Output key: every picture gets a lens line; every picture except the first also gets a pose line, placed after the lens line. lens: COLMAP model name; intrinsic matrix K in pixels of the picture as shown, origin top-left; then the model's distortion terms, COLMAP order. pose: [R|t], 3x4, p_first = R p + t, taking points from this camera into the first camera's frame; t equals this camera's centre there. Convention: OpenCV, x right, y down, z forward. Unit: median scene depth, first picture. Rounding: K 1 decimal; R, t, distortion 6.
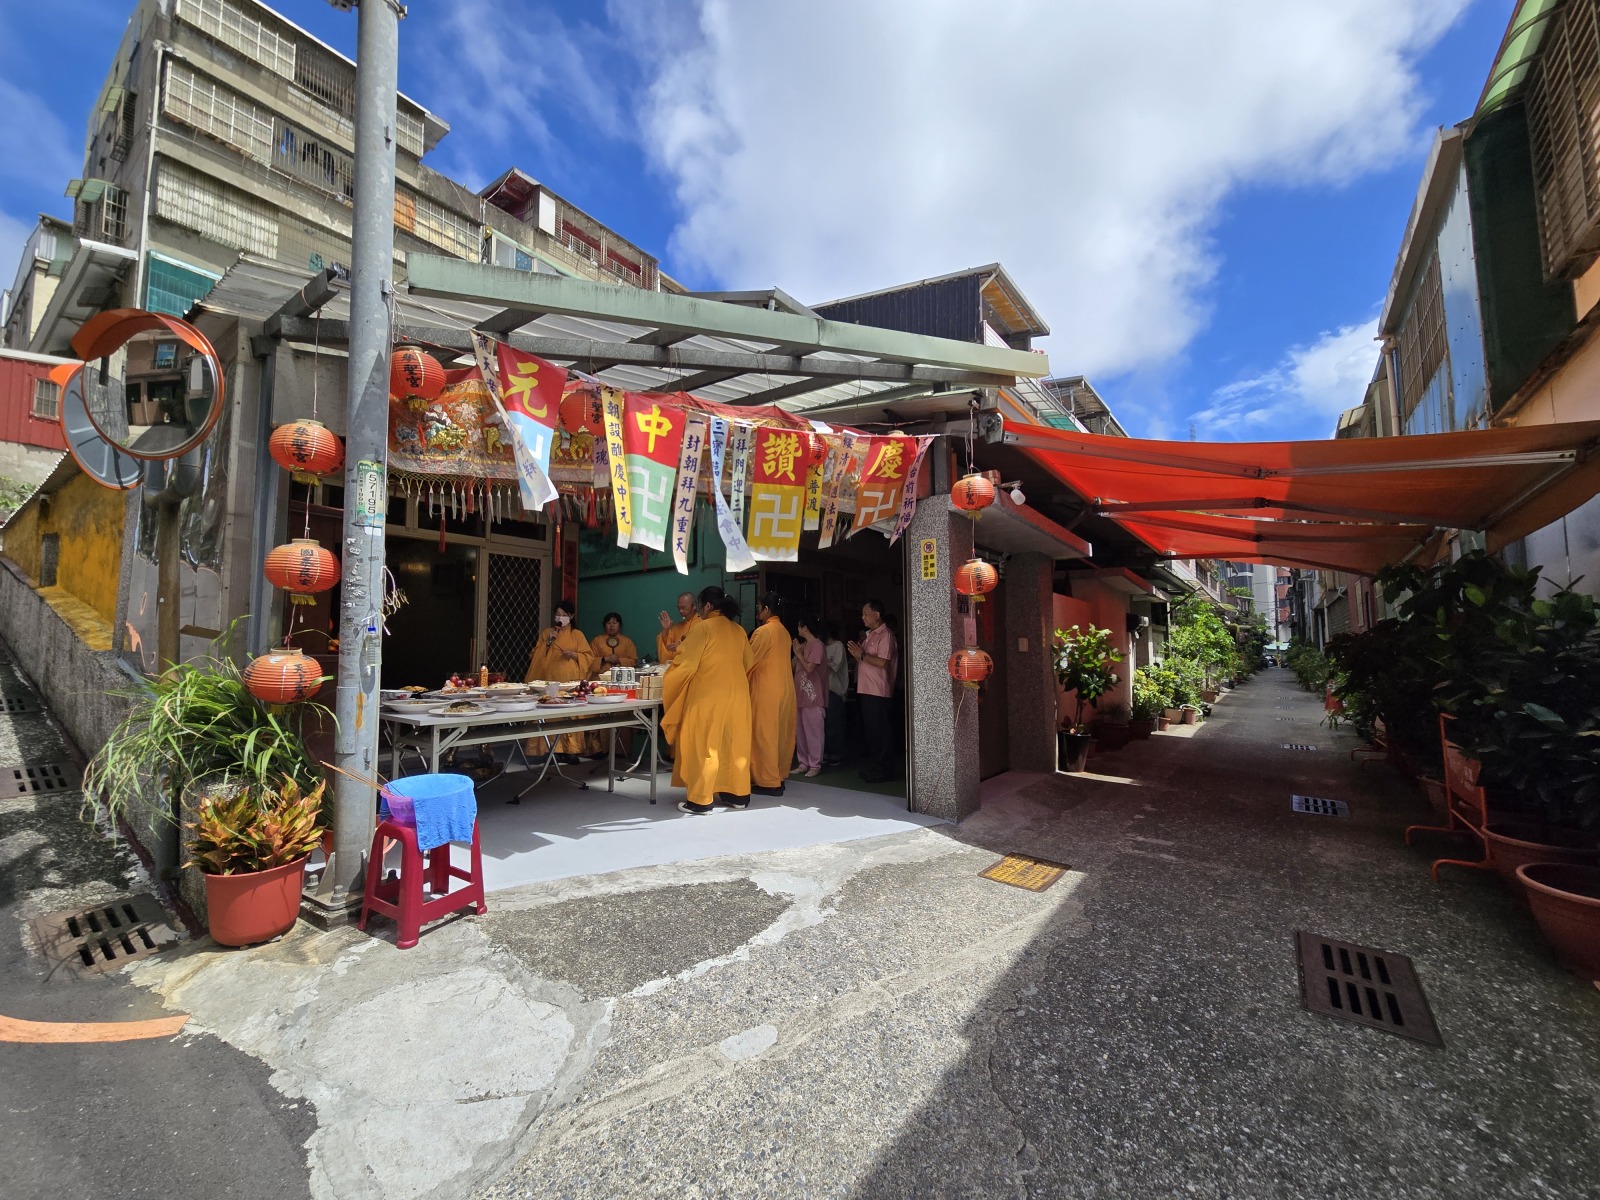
lens RADIAL K [[643.6, 0, 800.0], [0, 643.6, 600.0], [0, 0, 1]] dist [0.001033, 0.000123]
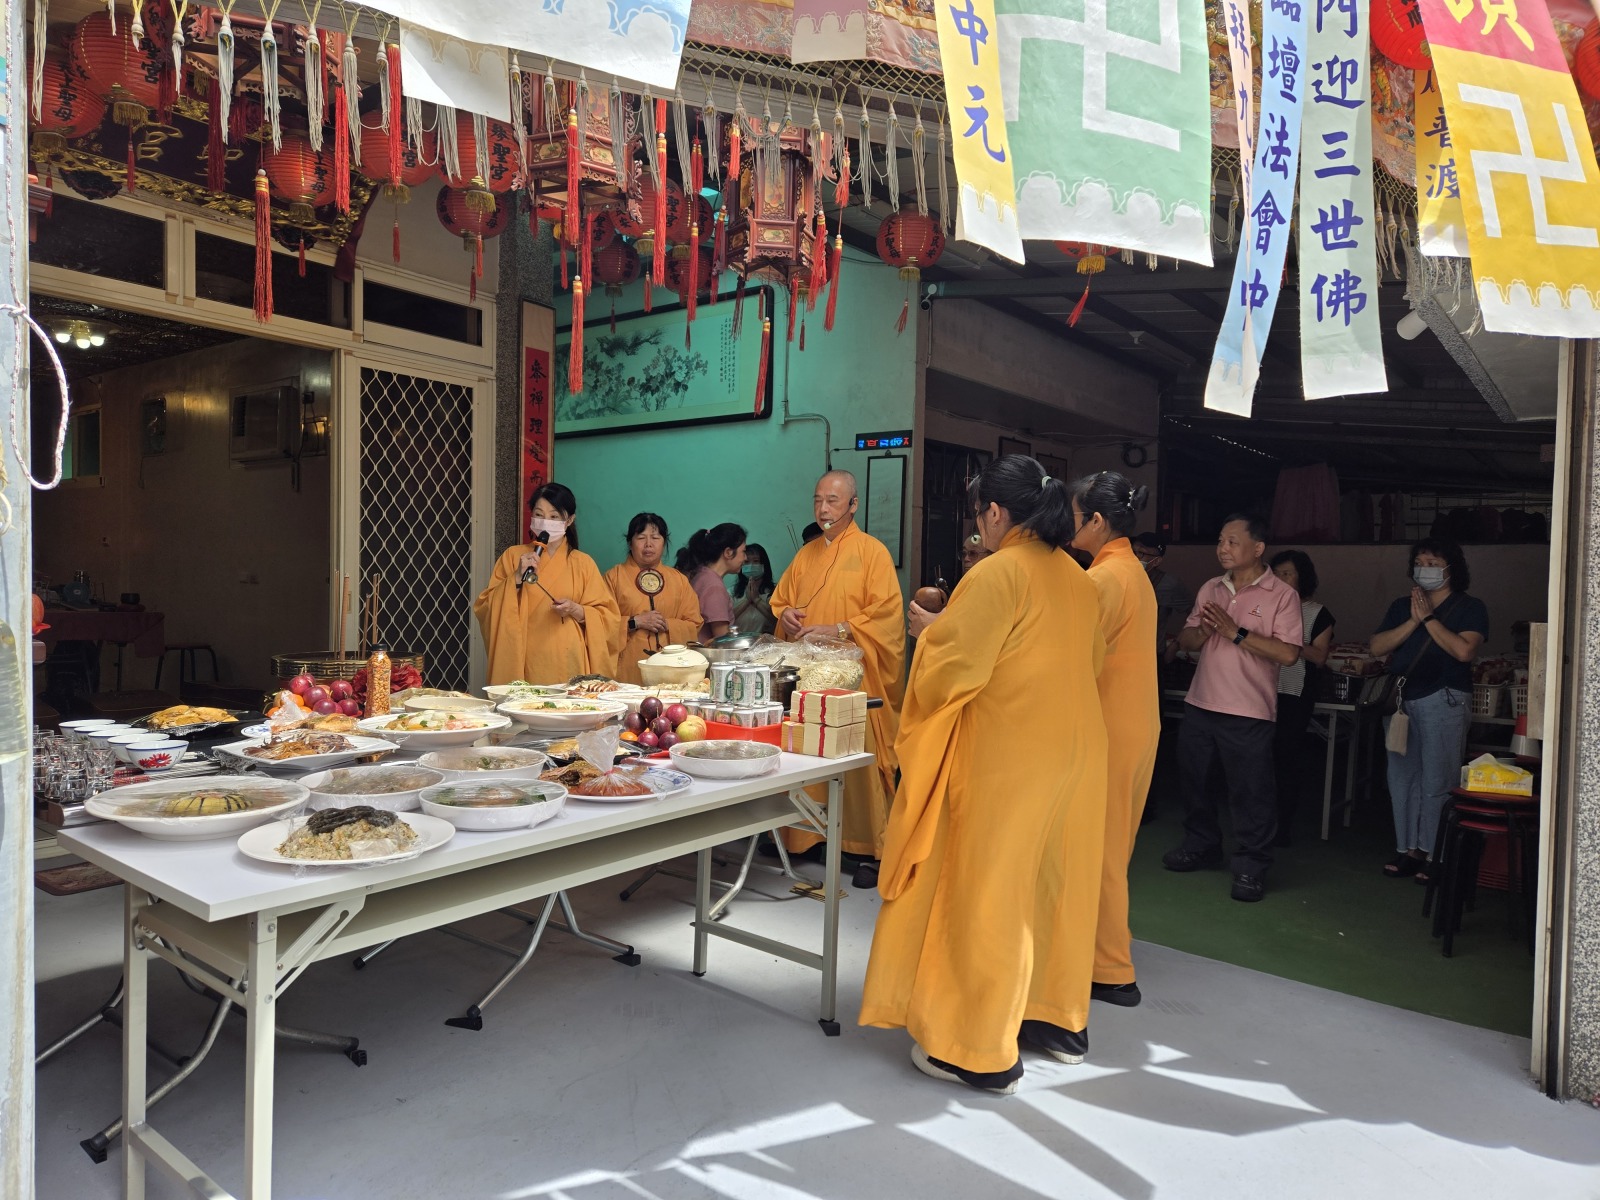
lens RADIAL K [[1051.3, 0, 800.0], [0, 1051.3, 600.0], [0, 0, 1]] dist [0.003661, 0.000591]
pose [[0.999259, 0.030689, -0.023220, -0.221930], [-0.028235, 0.994638, 0.099492, 0.006113], [0.026149, -0.098762, 0.994767, 0.383832]]
